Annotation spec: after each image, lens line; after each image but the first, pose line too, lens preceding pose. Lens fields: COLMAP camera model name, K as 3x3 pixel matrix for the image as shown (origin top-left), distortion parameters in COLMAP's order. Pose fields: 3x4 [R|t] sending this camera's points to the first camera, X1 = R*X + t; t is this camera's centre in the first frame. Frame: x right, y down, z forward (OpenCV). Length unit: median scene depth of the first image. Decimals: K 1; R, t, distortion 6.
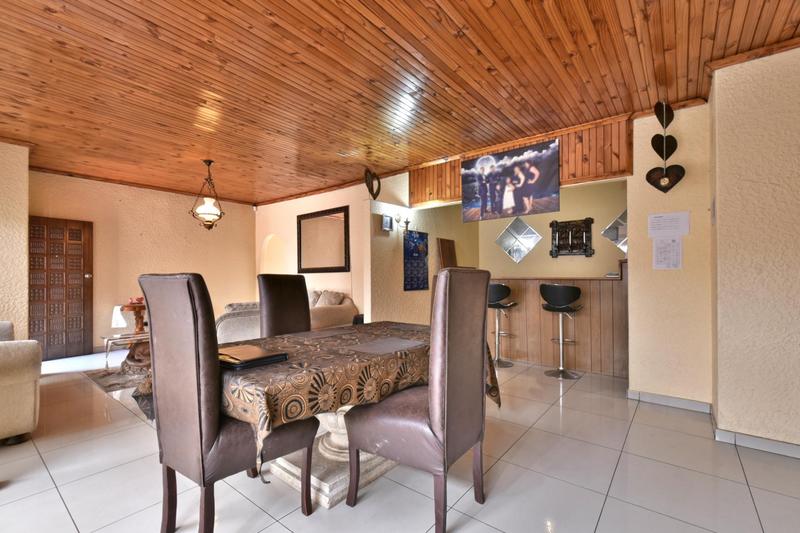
lens RADIAL K [[359.8, 0, 401.9], [0, 359.8, 271.8], [0, 0, 1]] dist [0.002031, 0.000390]
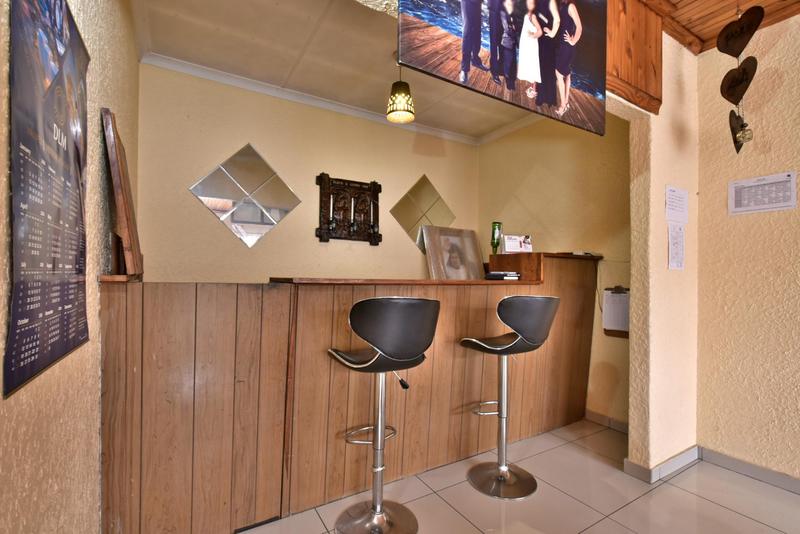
lens RADIAL K [[359.8, 0, 399.2], [0, 359.8, 266.9], [0, 0, 1]] dist [0.002031, 0.000390]
pose [[0.341010, 0.022888, 0.939781, -0.064953], [-0.018860, 0.999669, -0.017503, 0.008723], [-0.939870, -0.011756, 0.341329, 0.953375]]
